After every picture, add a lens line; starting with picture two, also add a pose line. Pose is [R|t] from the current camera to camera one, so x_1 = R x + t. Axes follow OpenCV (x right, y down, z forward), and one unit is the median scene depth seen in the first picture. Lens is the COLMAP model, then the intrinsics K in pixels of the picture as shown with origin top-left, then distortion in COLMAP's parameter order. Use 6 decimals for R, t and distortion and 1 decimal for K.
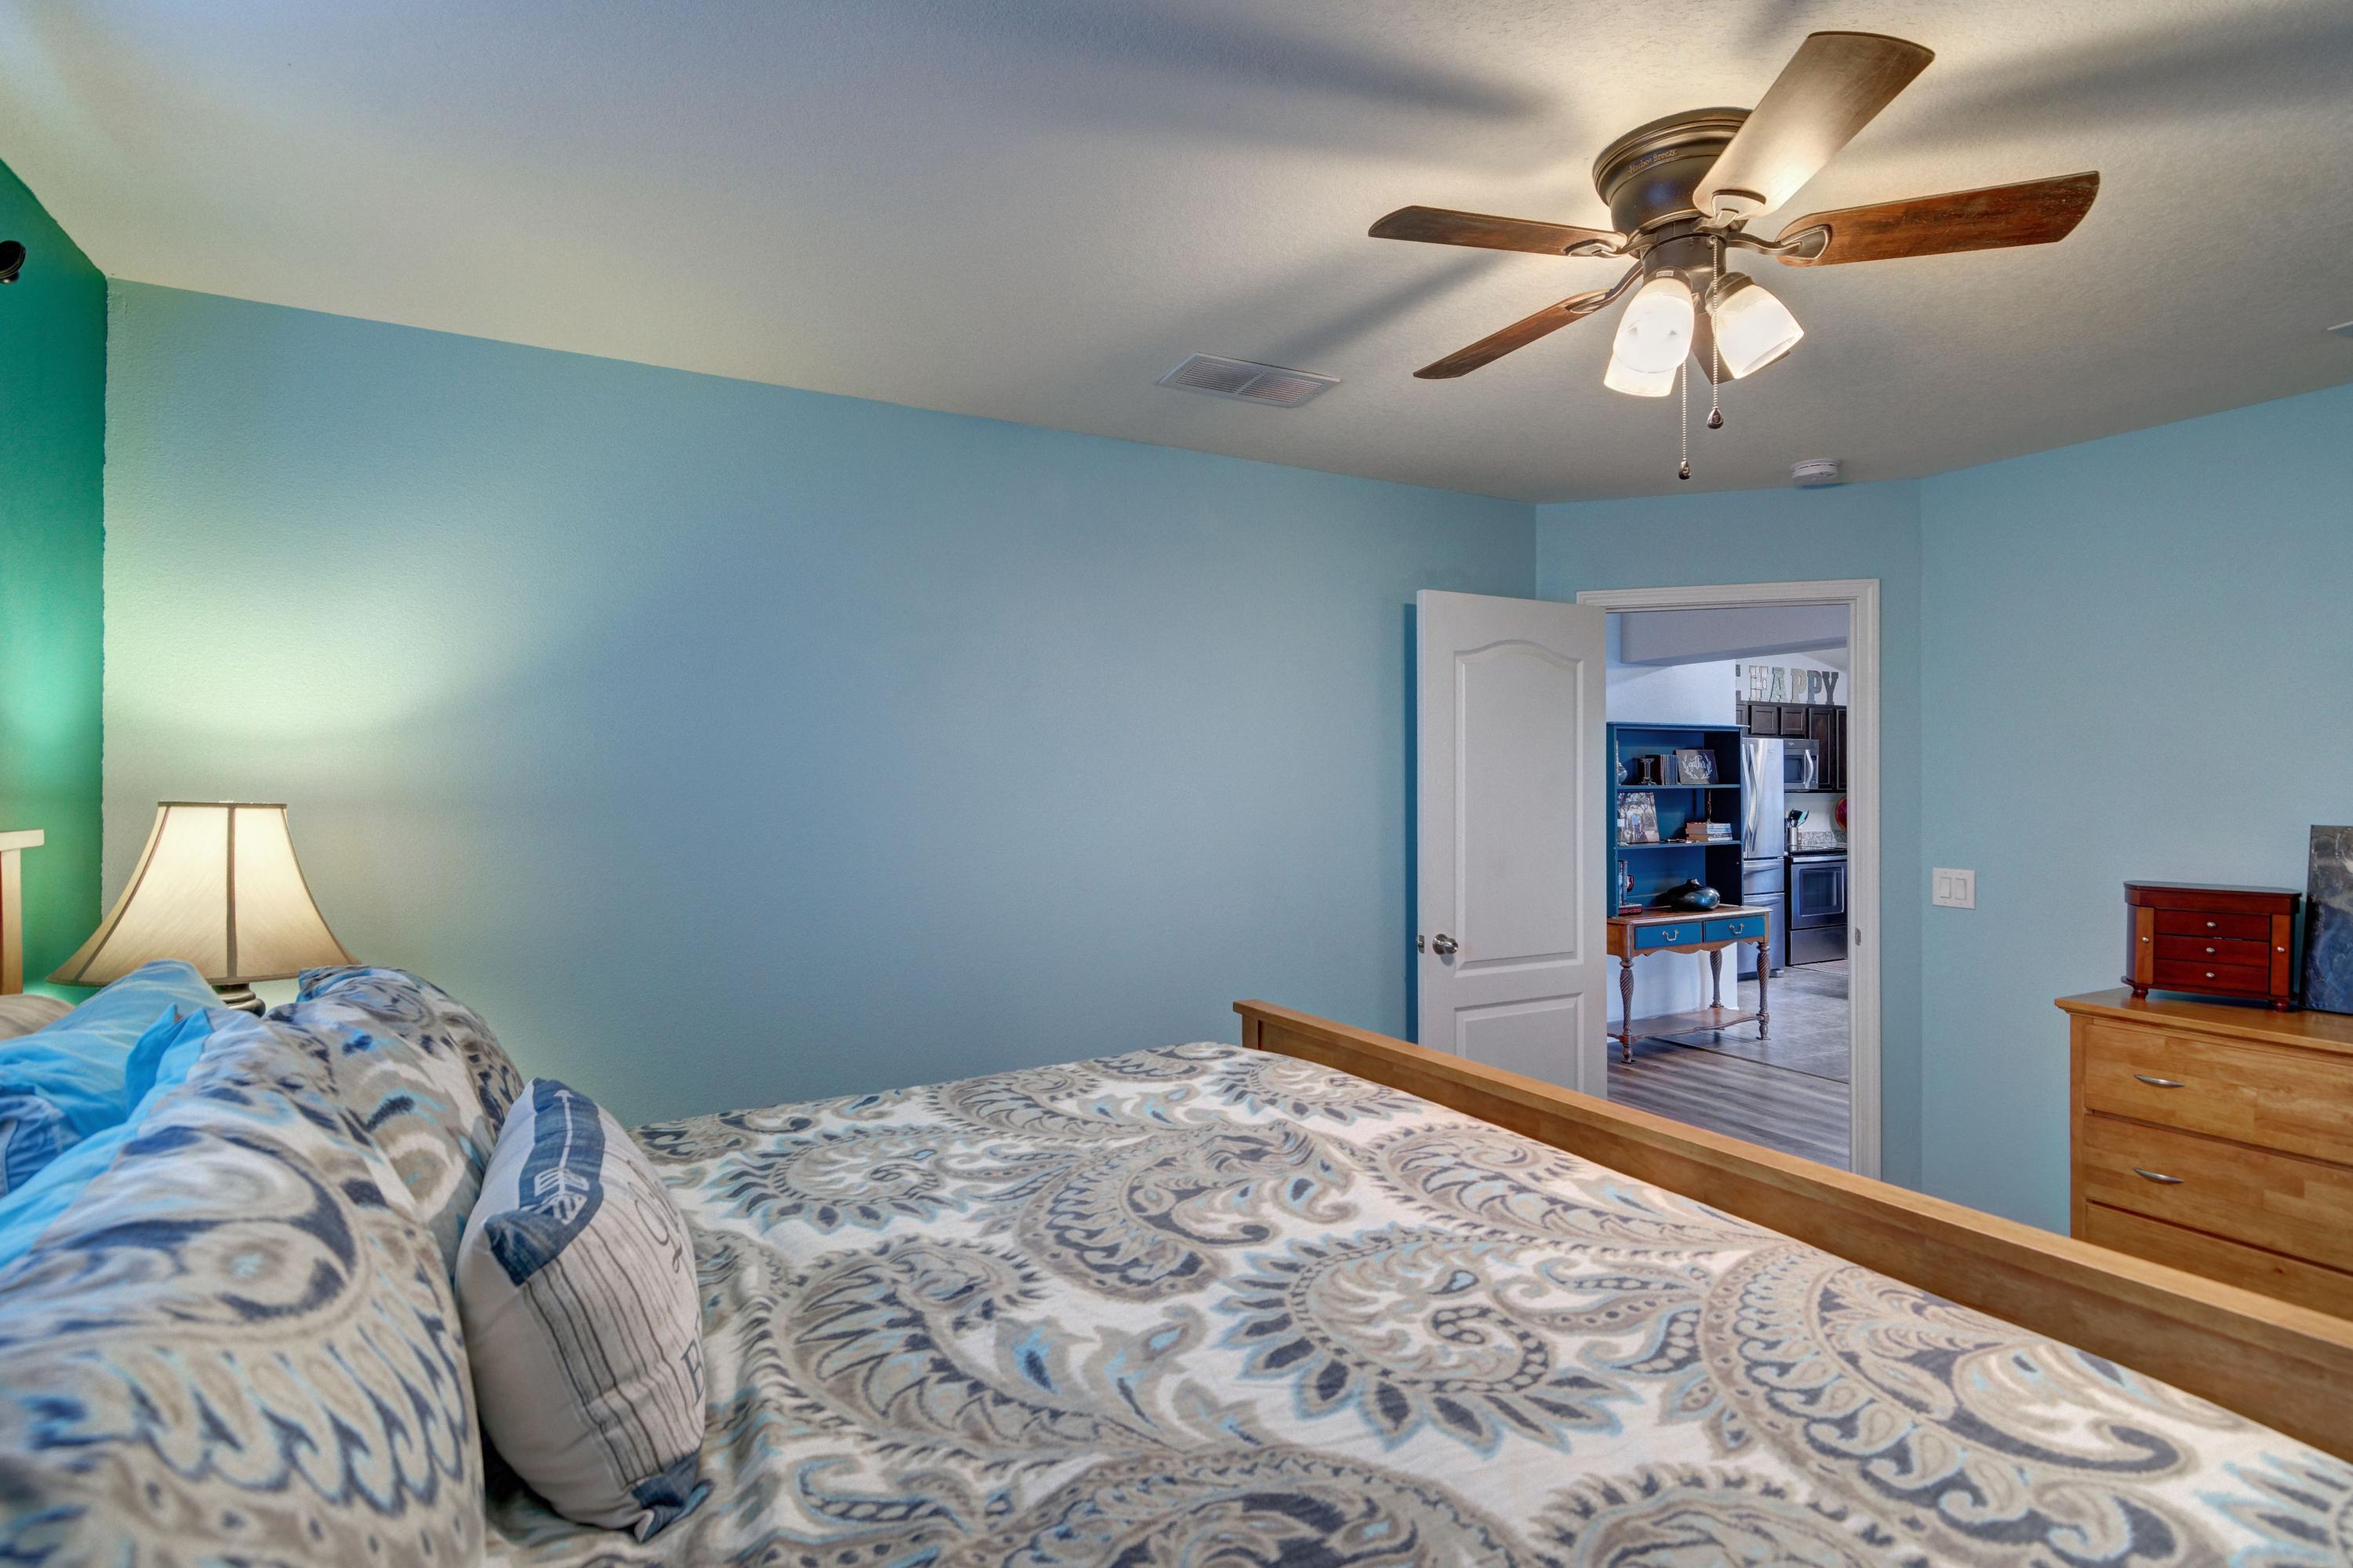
lens RADIAL K [[1128.0, 0, 1175.1], [0, 1128.0, 782.3], [0, 0, 1]] dist [0.005019, -0.000614]
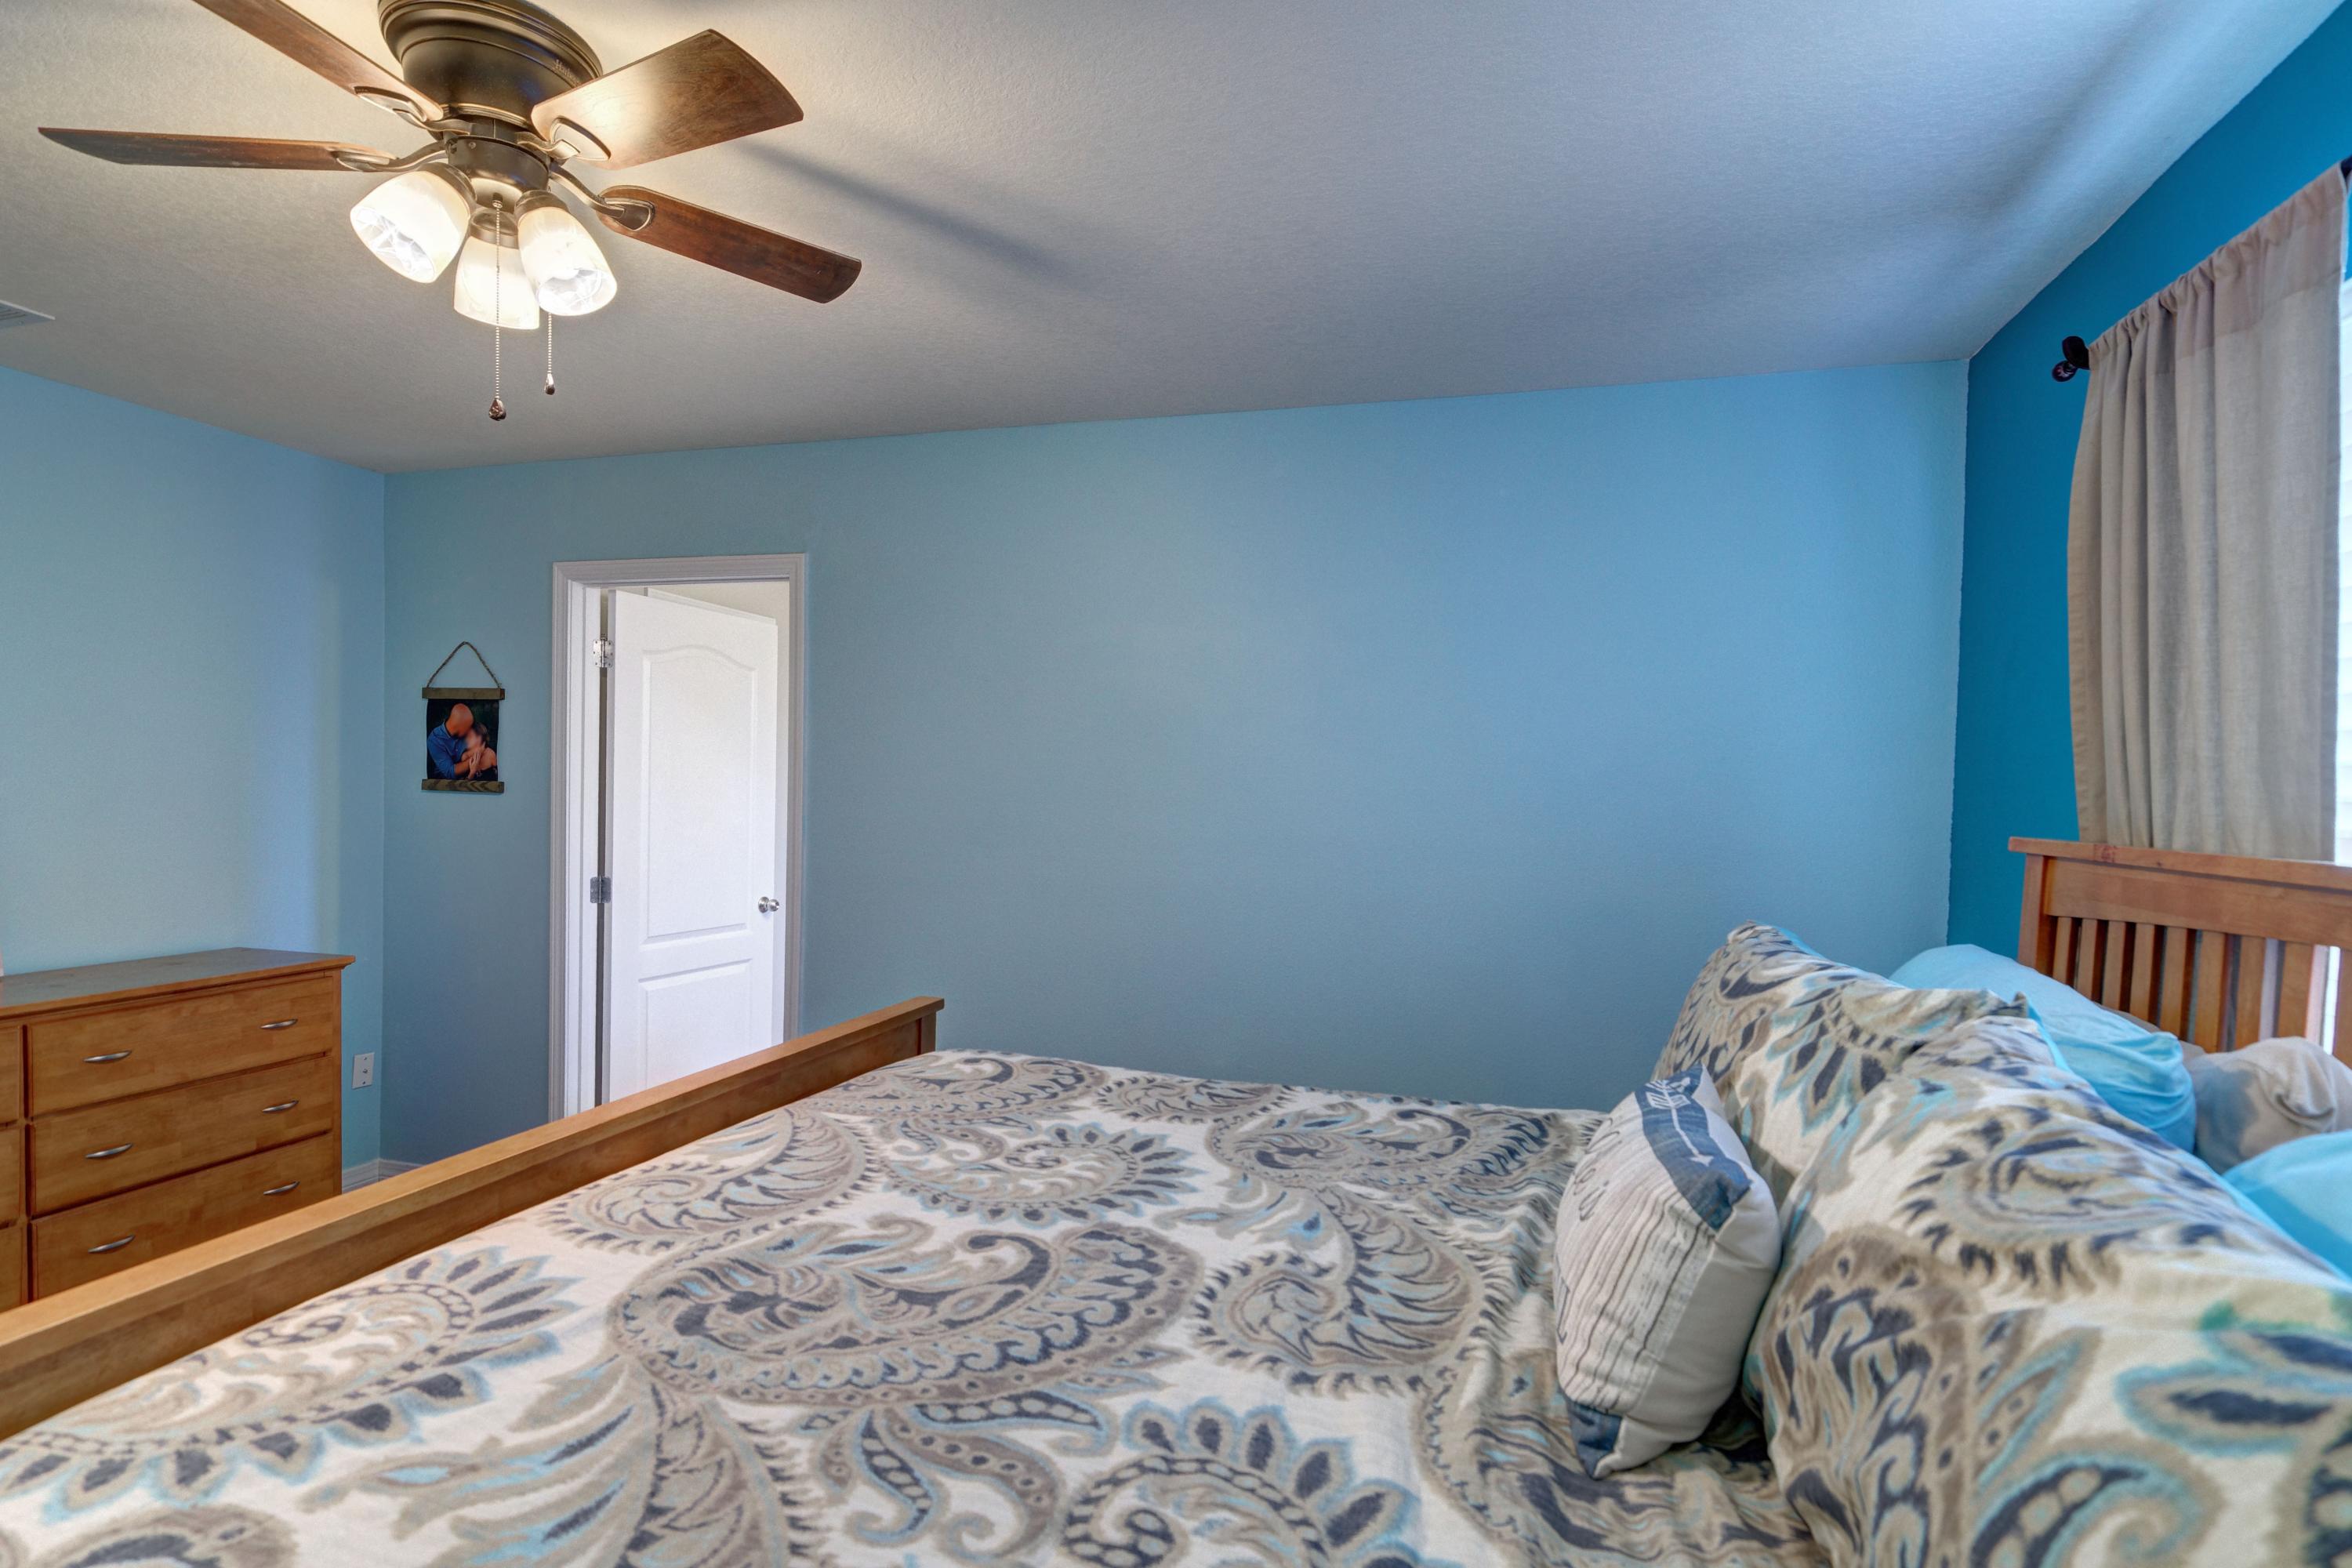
lens RADIAL K [[1127.5, 0, 1174.6], [0, 1127.5, 782.3], [0, 0, 1]] dist [0.005019, -0.000614]
pose [[-0.697617, -0.013749, 0.716339, -0.785663], [-0.023614, 0.999714, -0.003809, 0.008028], [-0.716082, -0.019573, -0.697742, 1.693061]]
